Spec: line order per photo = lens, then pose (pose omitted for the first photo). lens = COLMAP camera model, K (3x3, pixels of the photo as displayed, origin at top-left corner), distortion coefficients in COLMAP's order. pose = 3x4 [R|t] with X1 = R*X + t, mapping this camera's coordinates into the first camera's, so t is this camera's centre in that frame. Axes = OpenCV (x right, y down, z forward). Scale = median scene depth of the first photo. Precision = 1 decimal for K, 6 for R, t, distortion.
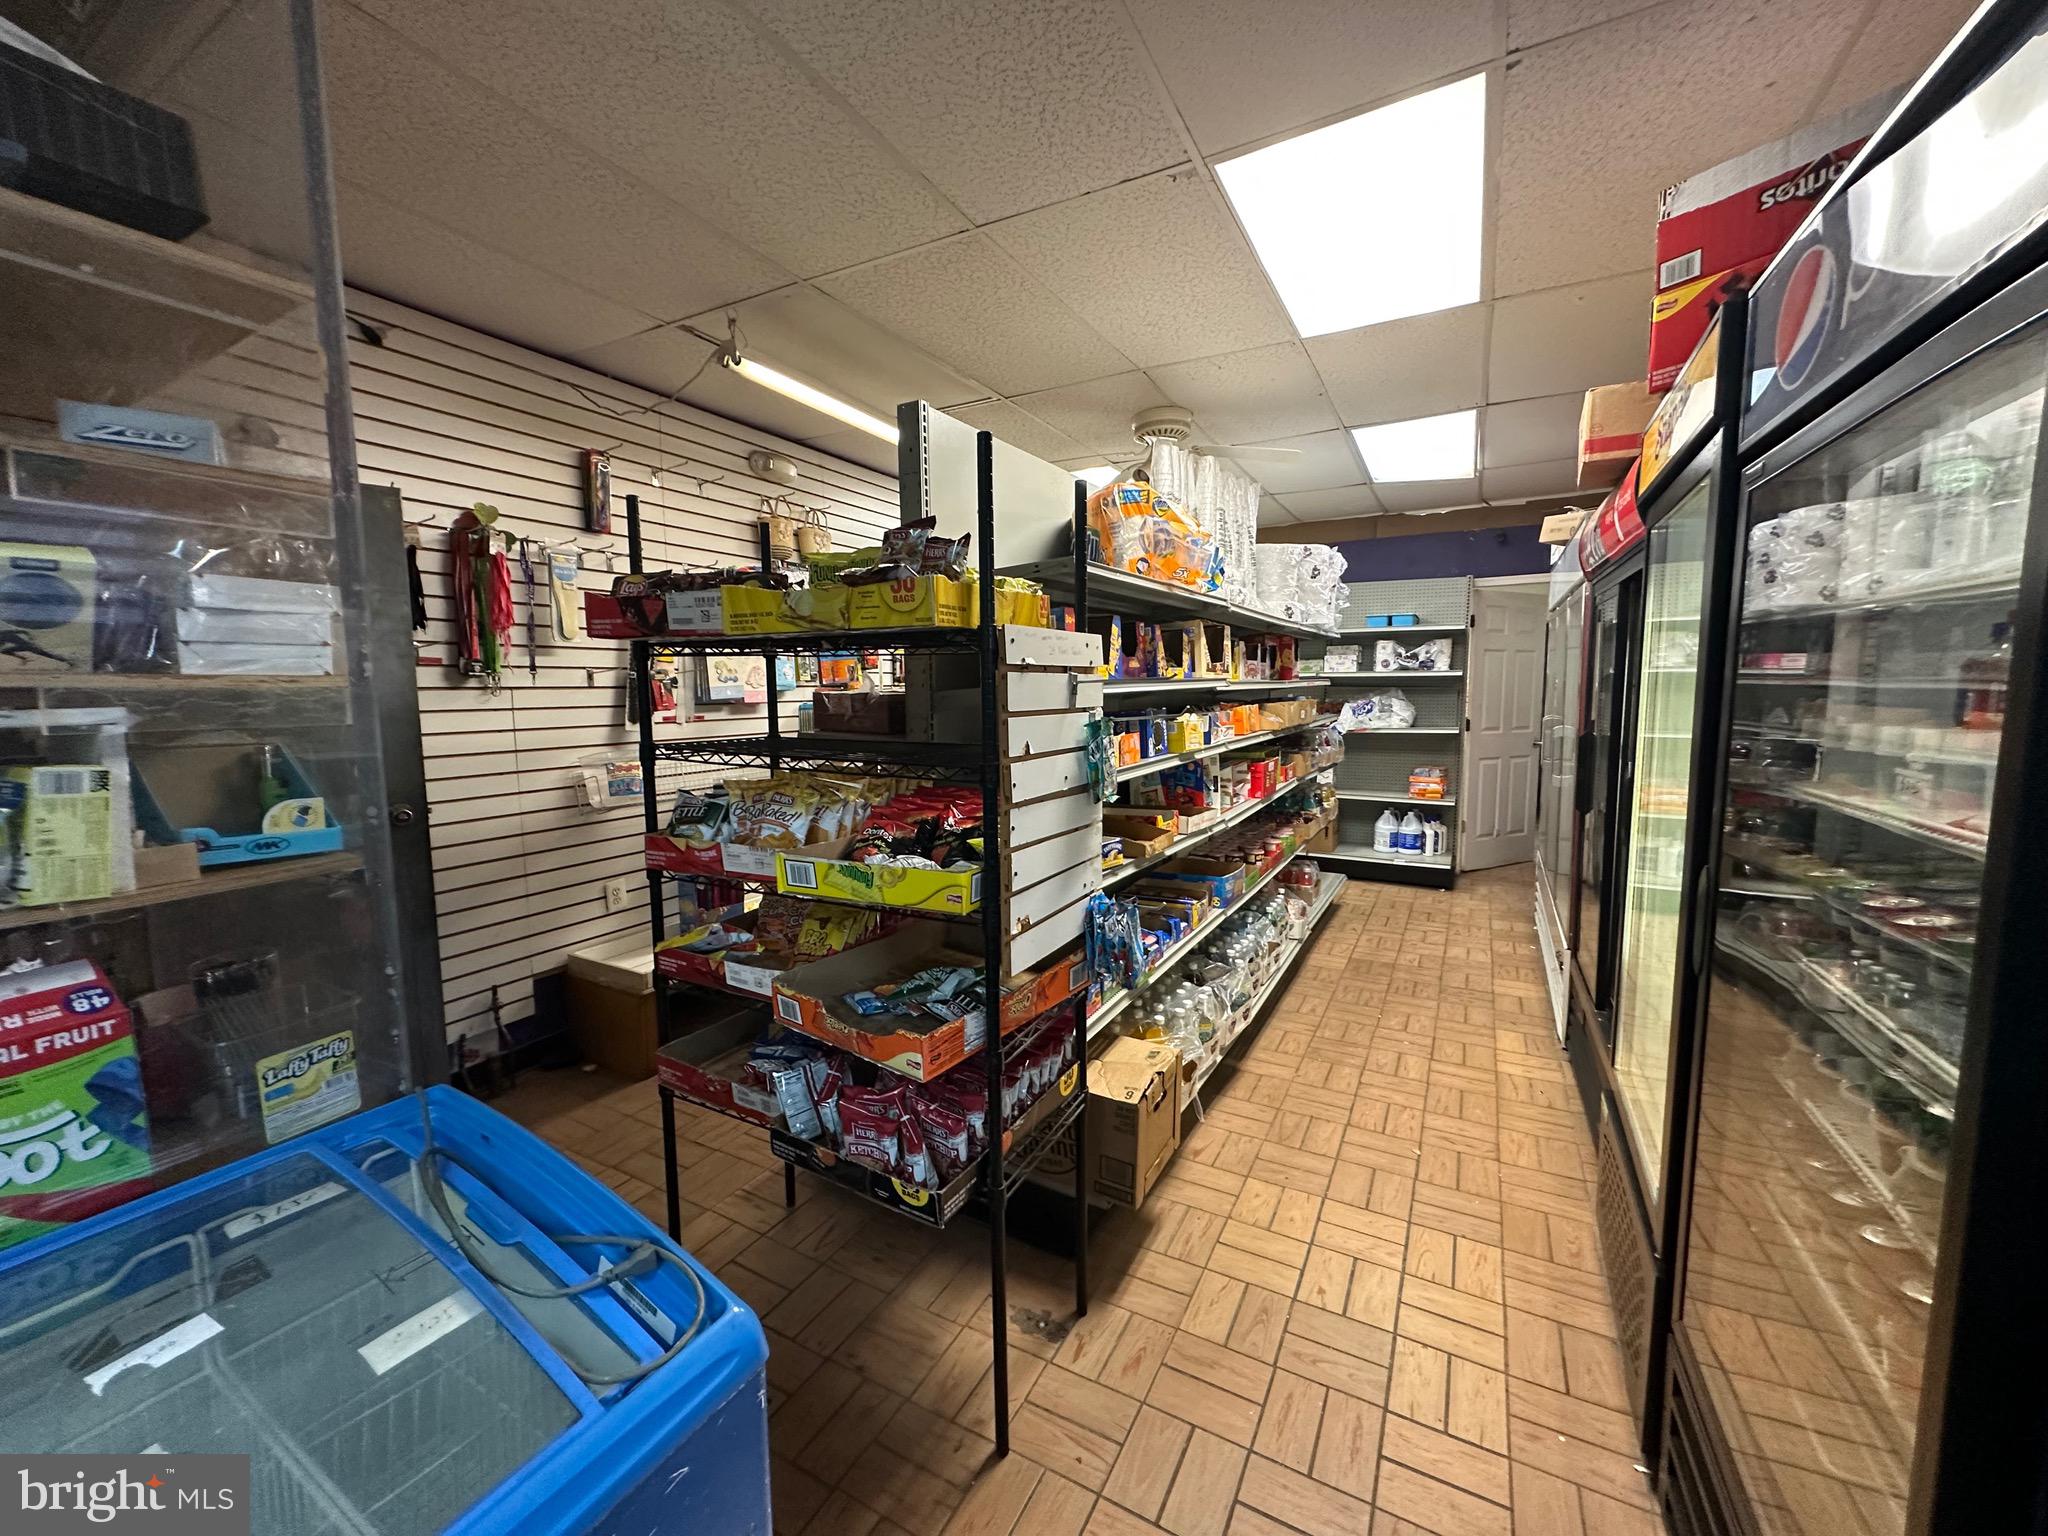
lens RADIAL K [[813.2, 0, 1036.3], [0, 813.2, 767.3], [0, 0, 1]] dist [-0.000993, 0.000702]
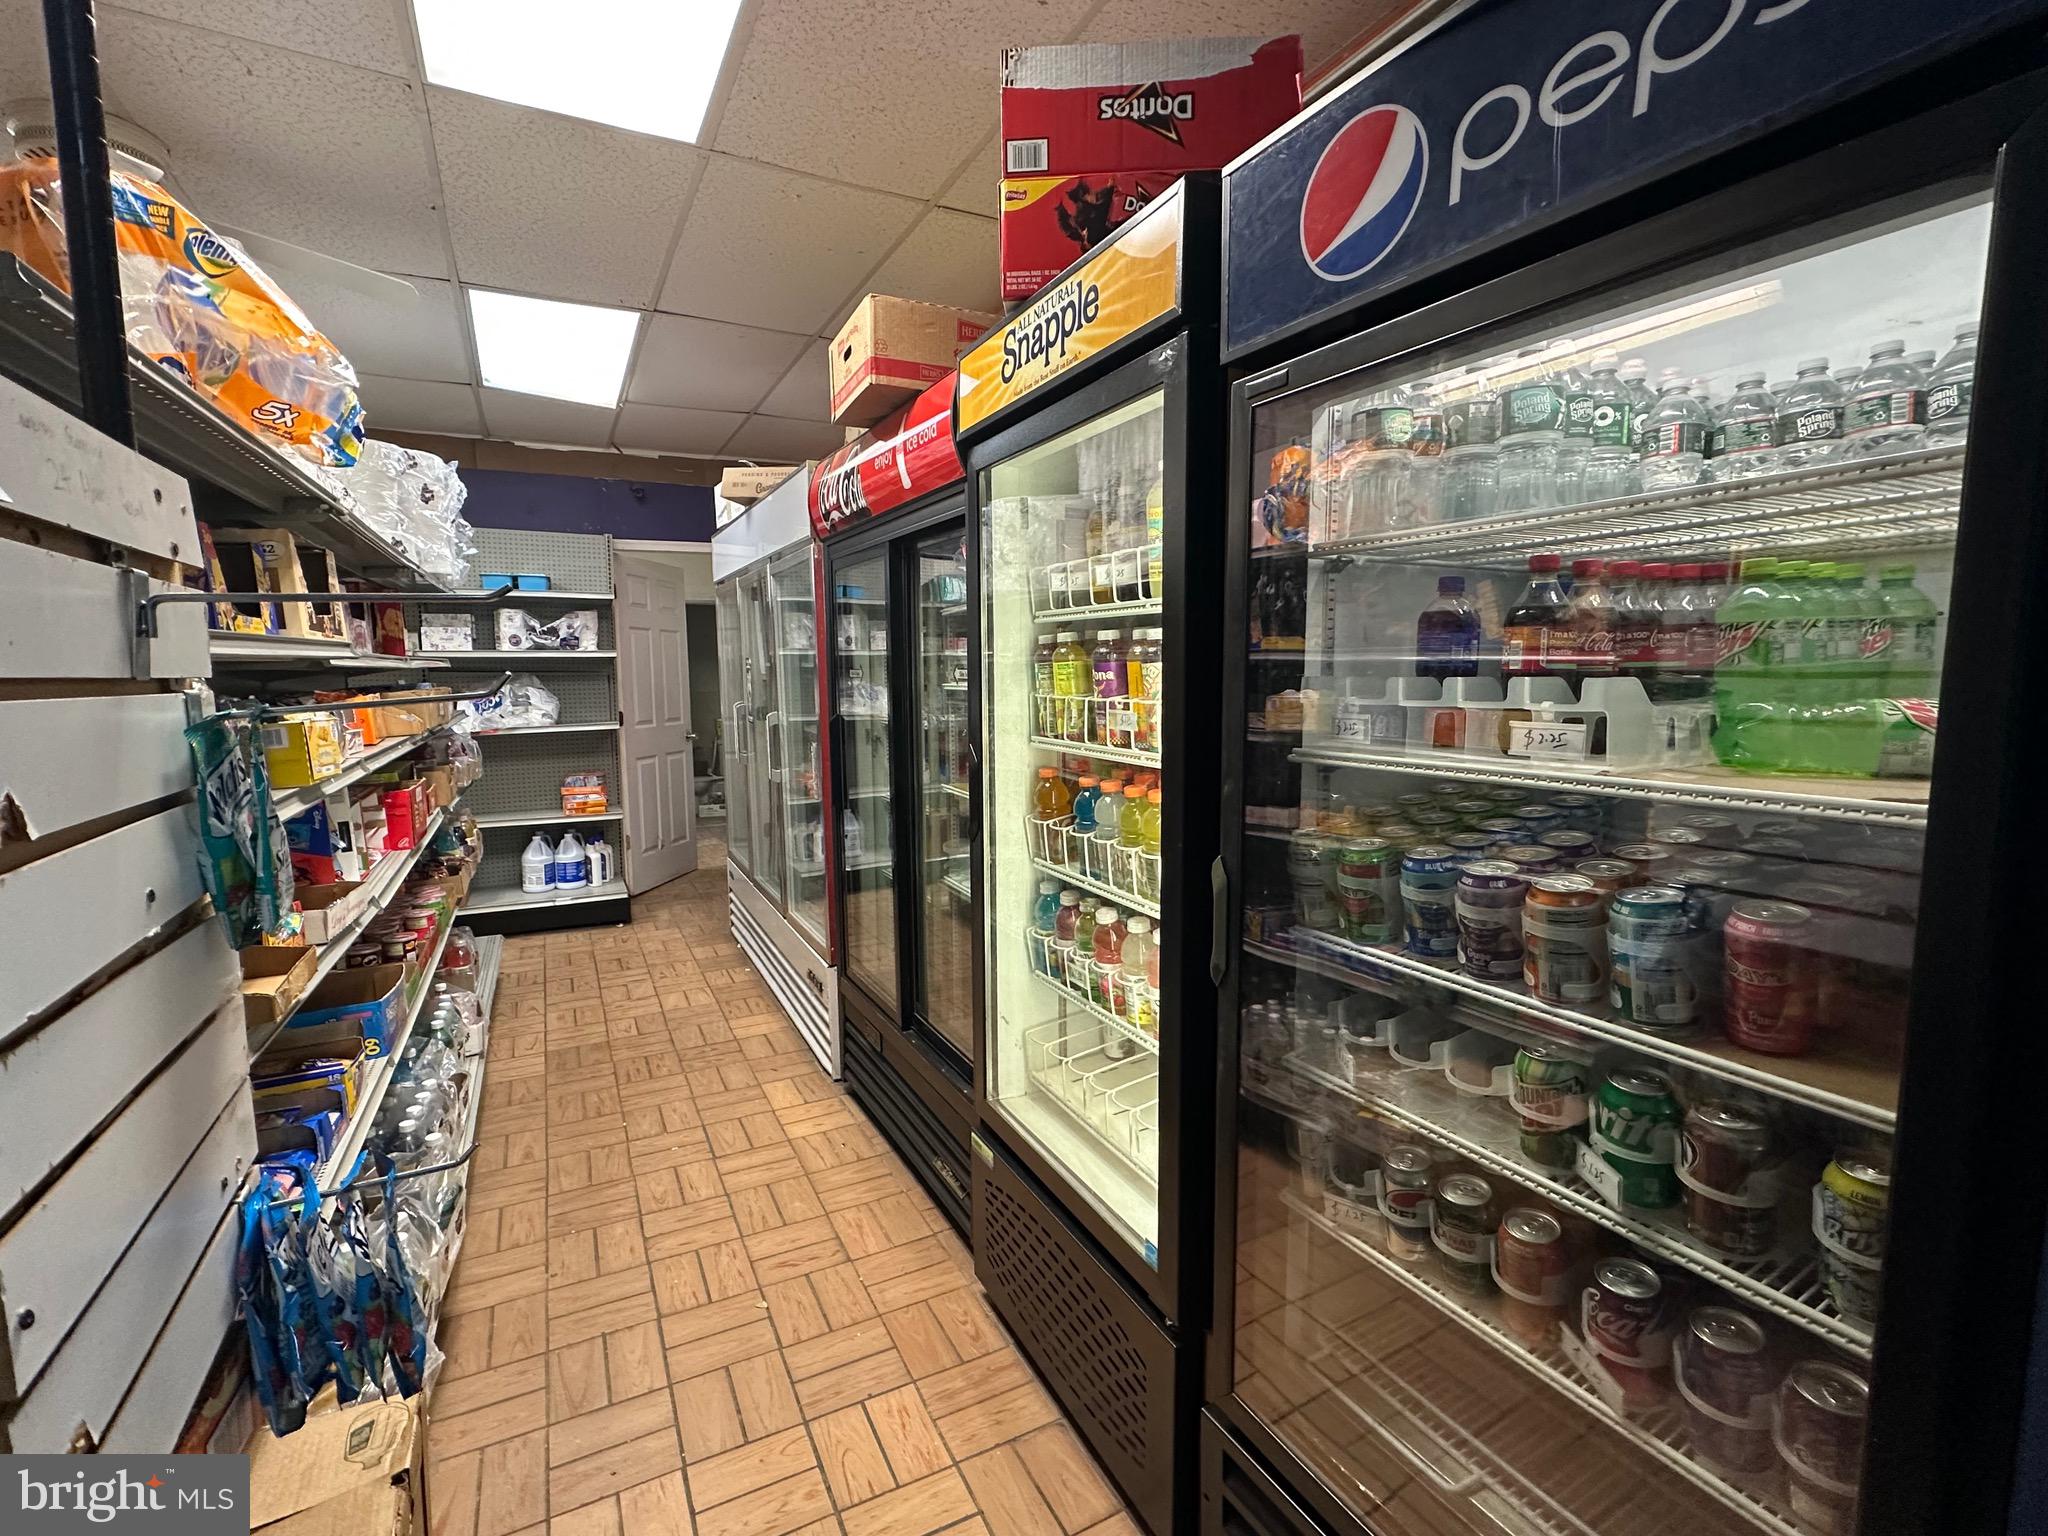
lens RADIAL K [[939.9, 0, 1022.7], [0, 939.9, 770.1], [0, 0, 1]] dist [-0.000106, 0.000129]
pose [[0.570451, -0.084637, 0.816959, -0.047736], [0.086702, 0.995324, 0.042575, -0.016405], [-0.816743, 0.046545, 0.575122, 0.374994]]
